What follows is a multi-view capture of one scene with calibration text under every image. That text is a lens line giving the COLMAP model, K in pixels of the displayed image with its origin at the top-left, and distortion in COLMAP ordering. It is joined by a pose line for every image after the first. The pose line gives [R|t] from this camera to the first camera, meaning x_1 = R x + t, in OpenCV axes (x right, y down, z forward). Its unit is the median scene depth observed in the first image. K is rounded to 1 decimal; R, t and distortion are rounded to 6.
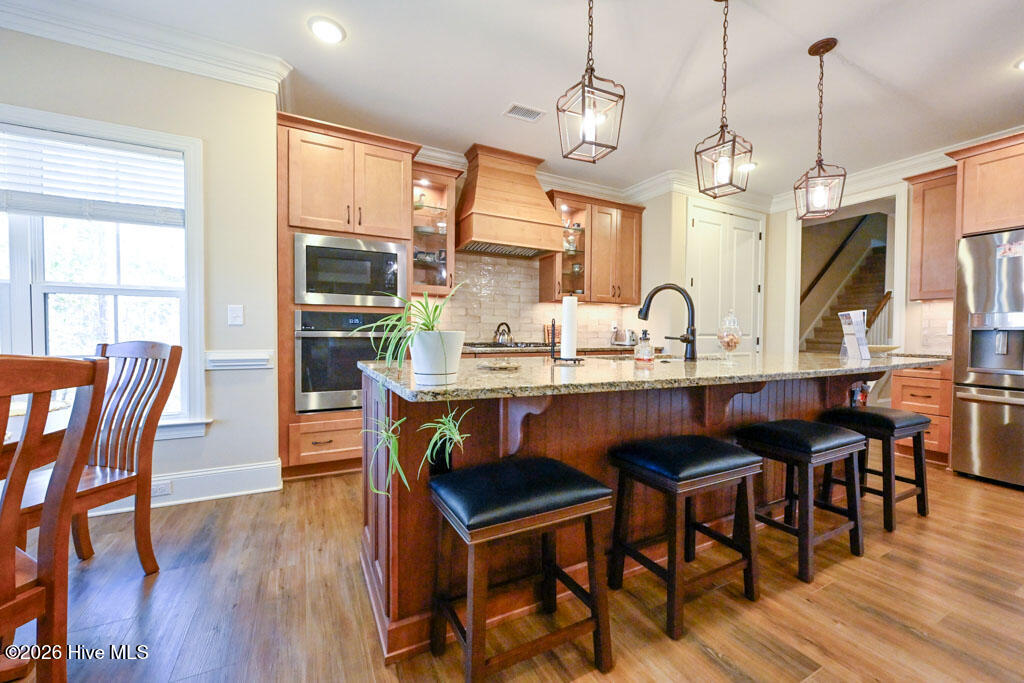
lens RADIAL K [[403.6, 0, 514.4], [0, 403.6, 341.7], [0, 0, 1]] dist [-0.000910, -0.000496]
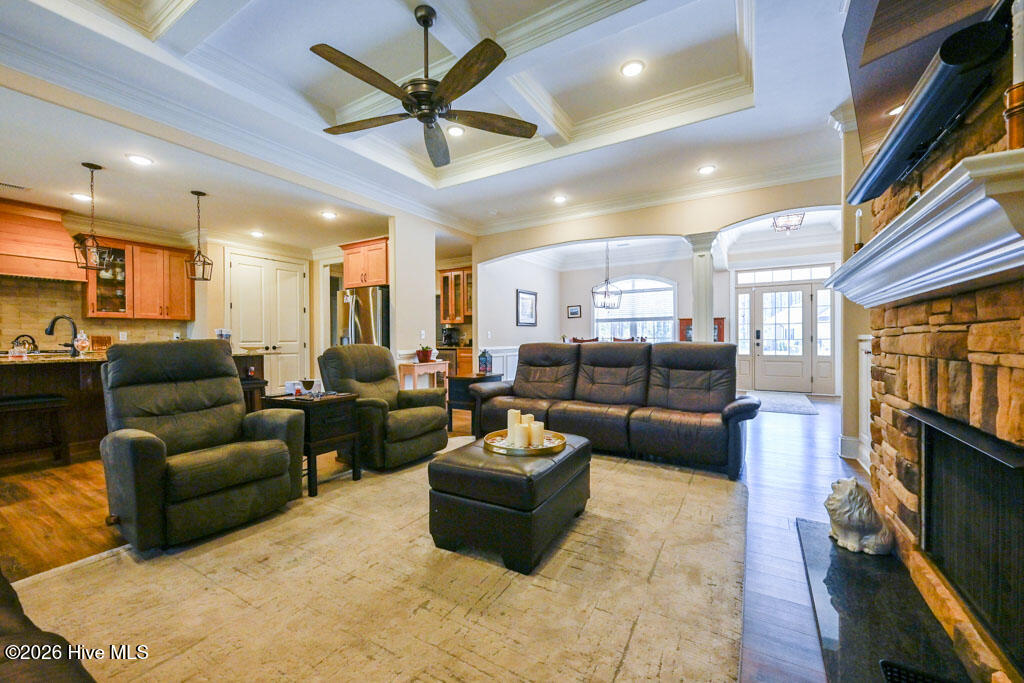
lens RADIAL K [[403.6, 0, 506.2], [0, 403.6, 340.0], [0, 0, 1]] dist [-0.000910, -0.000496]
pose [[0.863194, -0.012882, 0.504708, 0.691241], [0.022034, 0.999683, -0.012168, 0.020969], [-0.504391, 0.021624, 0.863204, -0.944741]]
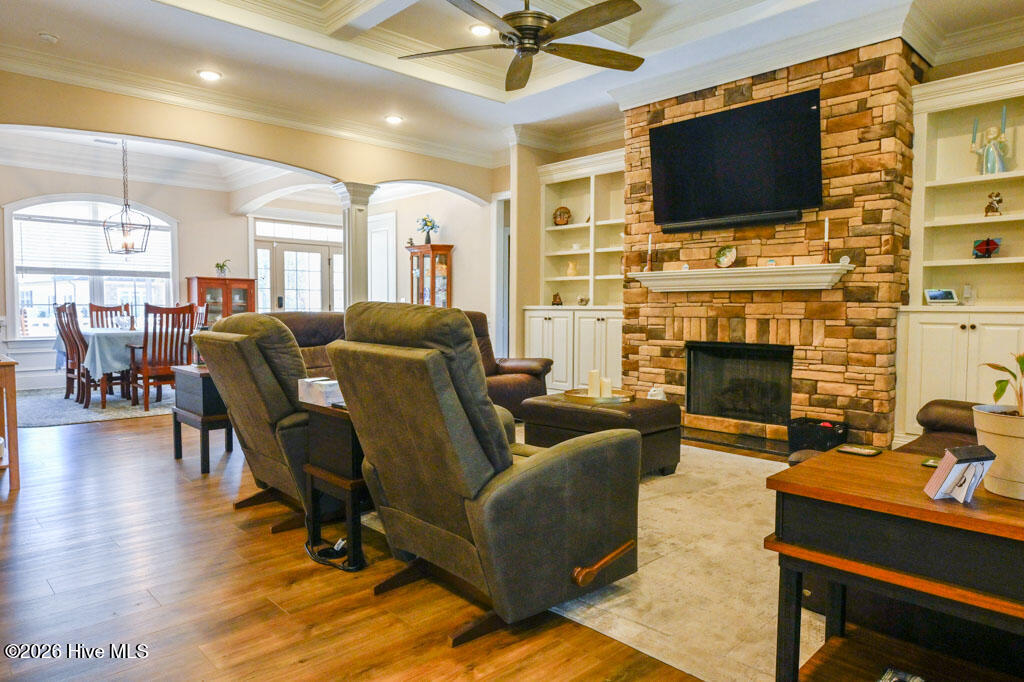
lens RADIAL K [[665.8, 0, 516.9], [0, 665.8, 340.1], [0, 0, 1]] dist [0.005588, -0.006494]
pose [[-0.277235, -0.056114, 0.959162, -1.343228], [0.013122, 0.997979, 0.062178, -0.054281], [-0.960713, 0.029824, -0.275938, 1.707658]]
